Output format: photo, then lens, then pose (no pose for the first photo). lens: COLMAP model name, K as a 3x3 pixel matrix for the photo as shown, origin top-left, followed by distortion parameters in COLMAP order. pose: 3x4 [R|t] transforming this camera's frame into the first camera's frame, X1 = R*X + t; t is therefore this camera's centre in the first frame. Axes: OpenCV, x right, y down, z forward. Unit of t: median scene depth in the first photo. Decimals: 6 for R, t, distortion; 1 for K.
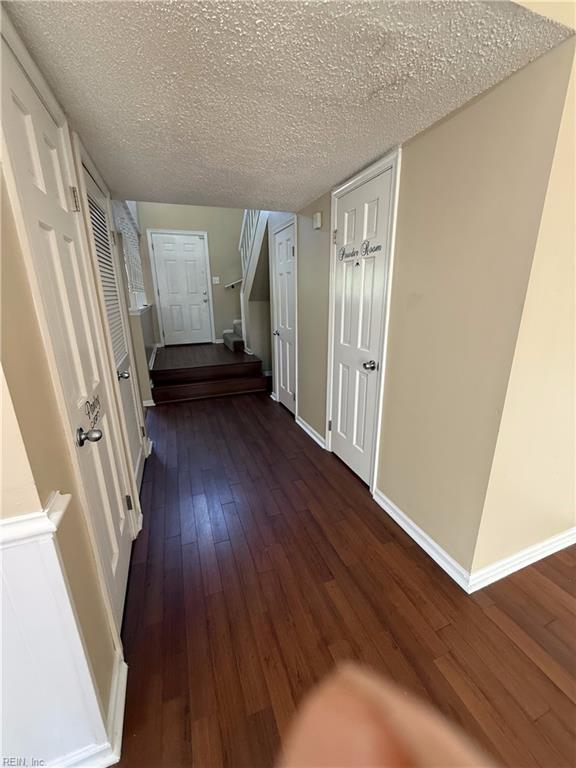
lens RADIAL K [[303.7, 0, 285.0], [0, 303.7, 382.2], [0, 0, 1]] dist [-0.002195, 0.000102]
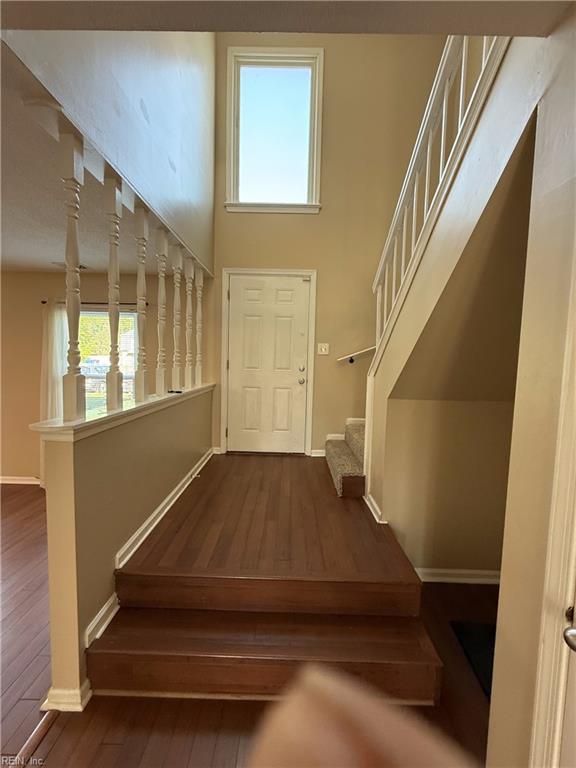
lens RADIAL K [[303.7, 0, 288.8], [0, 303.7, 382.5], [0, 0, 1]] dist [-0.002195, 0.000102]
pose [[0.937096, 0.064939, -0.342978, -0.090029], [-0.135721, 0.973017, -0.186593, -0.162149], [0.321606, 0.221405, 0.920624, 0.478105]]
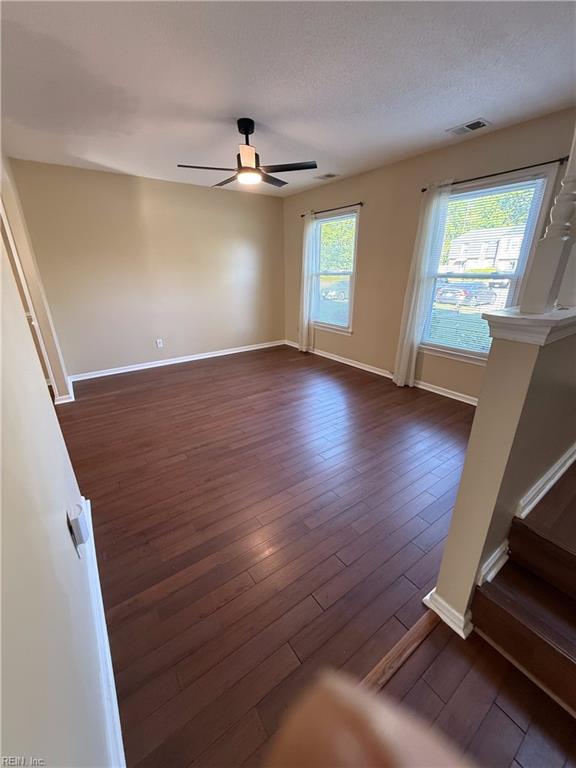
lens RADIAL K [[303.7, 0, 286.9], [0, 303.7, 382.4], [0, 0, 1]] dist [-0.002195, 0.000102]
pose [[0.259247, 0.352158, -0.899319, -0.200851], [-0.261845, 0.921908, 0.285522, -0.134087], [0.929639, 0.161461, 0.331213, 0.481473]]
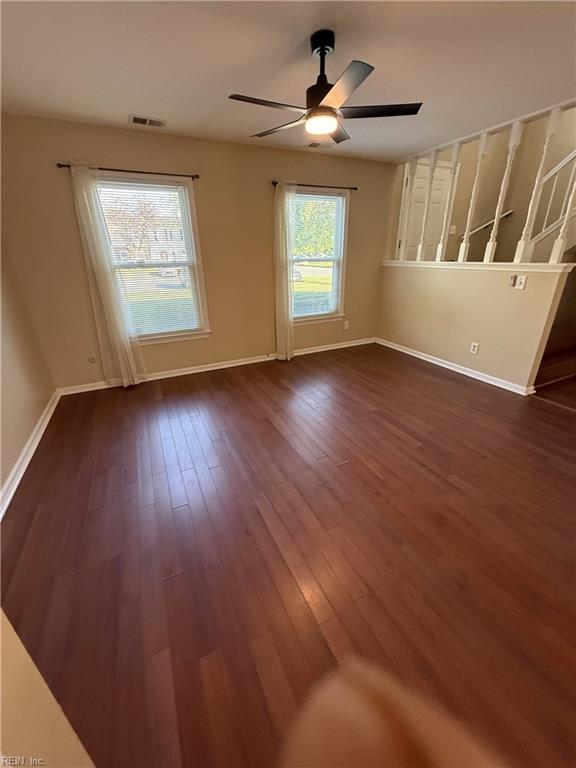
lens RADIAL K [[303.7, 0, 287.5], [0, 303.7, 384.8], [0, 0, 1]] dist [-0.002195, 0.000102]
pose [[0.996018, -0.041243, 0.079035, -0.773404], [0.032157, 0.993078, 0.112967, -0.033165], [-0.083147, -0.109976, 0.990450, 0.199444]]
